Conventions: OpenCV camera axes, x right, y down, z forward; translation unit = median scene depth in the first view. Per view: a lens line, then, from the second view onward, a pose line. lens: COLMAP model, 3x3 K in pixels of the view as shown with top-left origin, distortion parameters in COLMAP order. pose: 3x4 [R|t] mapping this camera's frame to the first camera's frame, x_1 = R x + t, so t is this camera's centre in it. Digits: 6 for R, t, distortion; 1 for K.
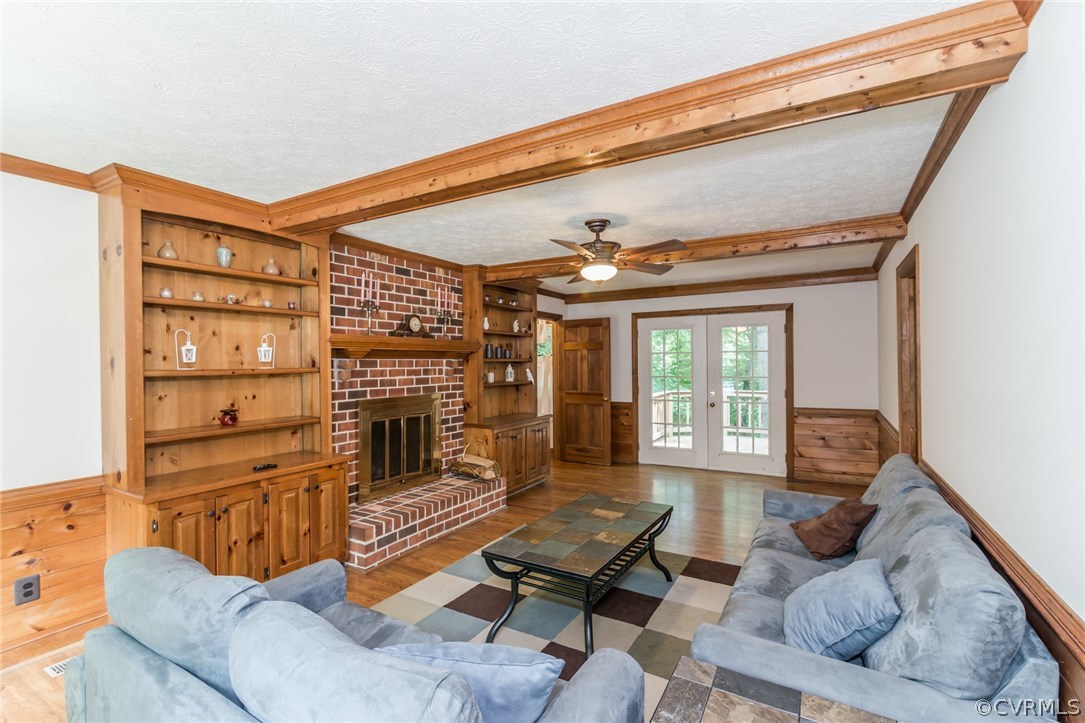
lens RADIAL K [[488.2, 0, 541.7], [0, 488.2, 353.8], [0, 0, 1]] dist [-0.002495, -0.000737]
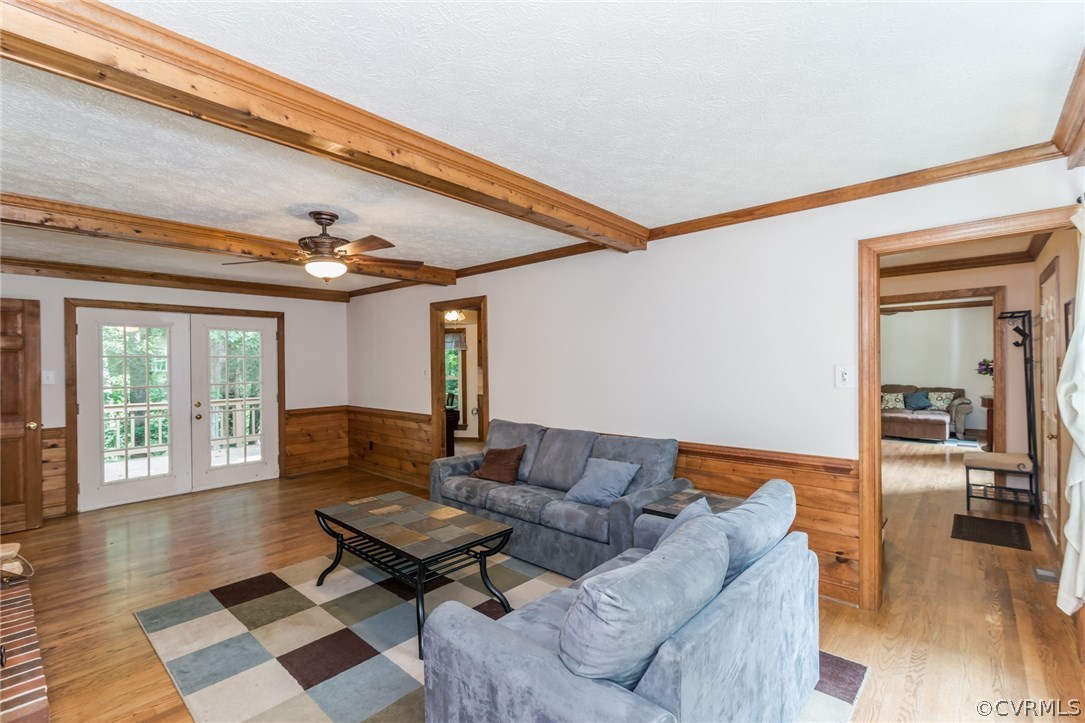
lens RADIAL K [[488.2, 0, 545.7], [0, 488.2, 369.2], [0, 0, 1]] dist [-0.002495, -0.000737]
pose [[0.185403, -0.003686, 0.982656, -0.420636], [-0.009036, 0.999944, 0.005456, 0.008795], [-0.982621, -0.009890, 0.185360, 0.241587]]
